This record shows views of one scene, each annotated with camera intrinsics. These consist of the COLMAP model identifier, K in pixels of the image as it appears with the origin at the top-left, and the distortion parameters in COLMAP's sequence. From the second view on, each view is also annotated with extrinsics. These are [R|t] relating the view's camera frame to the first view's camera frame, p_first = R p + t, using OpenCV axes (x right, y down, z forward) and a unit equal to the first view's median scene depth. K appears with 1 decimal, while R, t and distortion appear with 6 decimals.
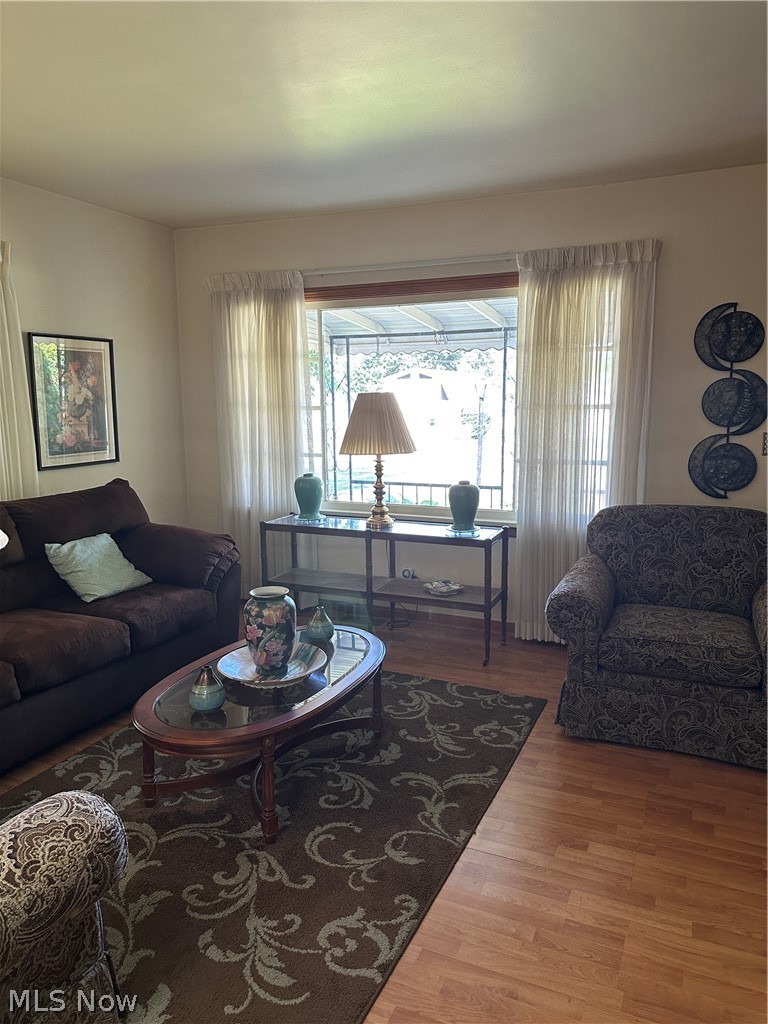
lens RADIAL K [[717.1, 0, 388.7], [0, 717.1, 511.6], [0, 0, 1]] dist [0.009034, -0.003484]
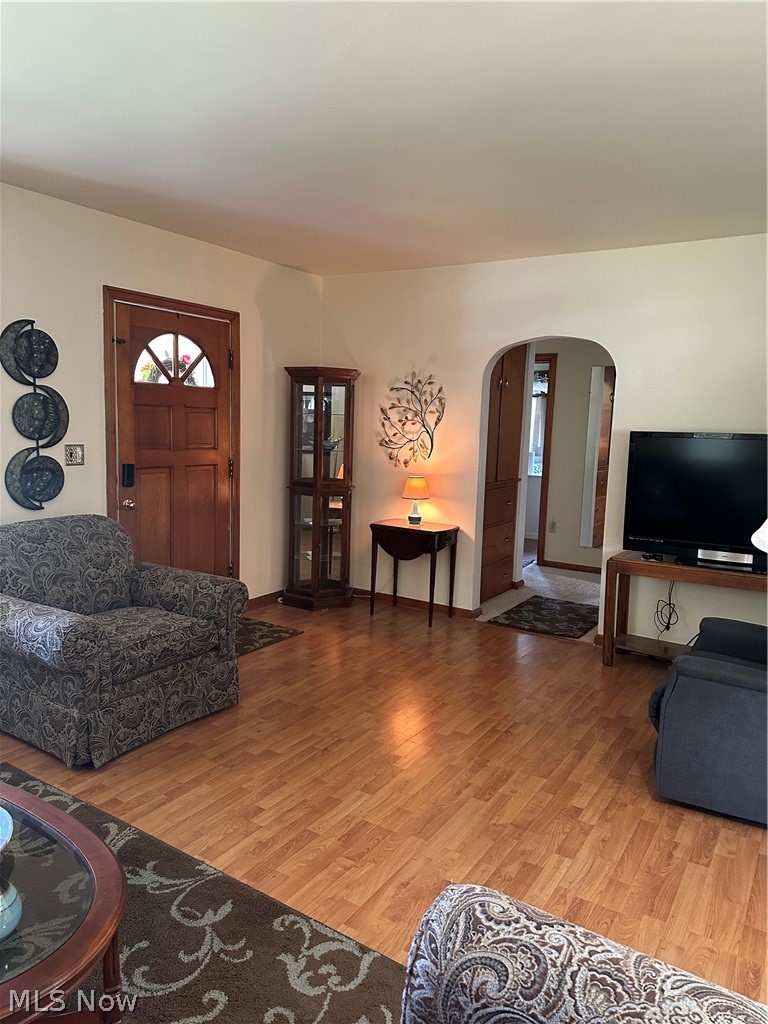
lens RADIAL K [[717.1, 0, 387.1], [0, 717.1, 513.5], [0, 0, 1]] dist [0.009034, -0.003484]
pose [[0.160150, -0.122582, 0.979452, -0.595044], [0.127828, 0.986479, 0.102560, -0.070287], [-0.978781, 0.108777, 0.173654, 0.431371]]
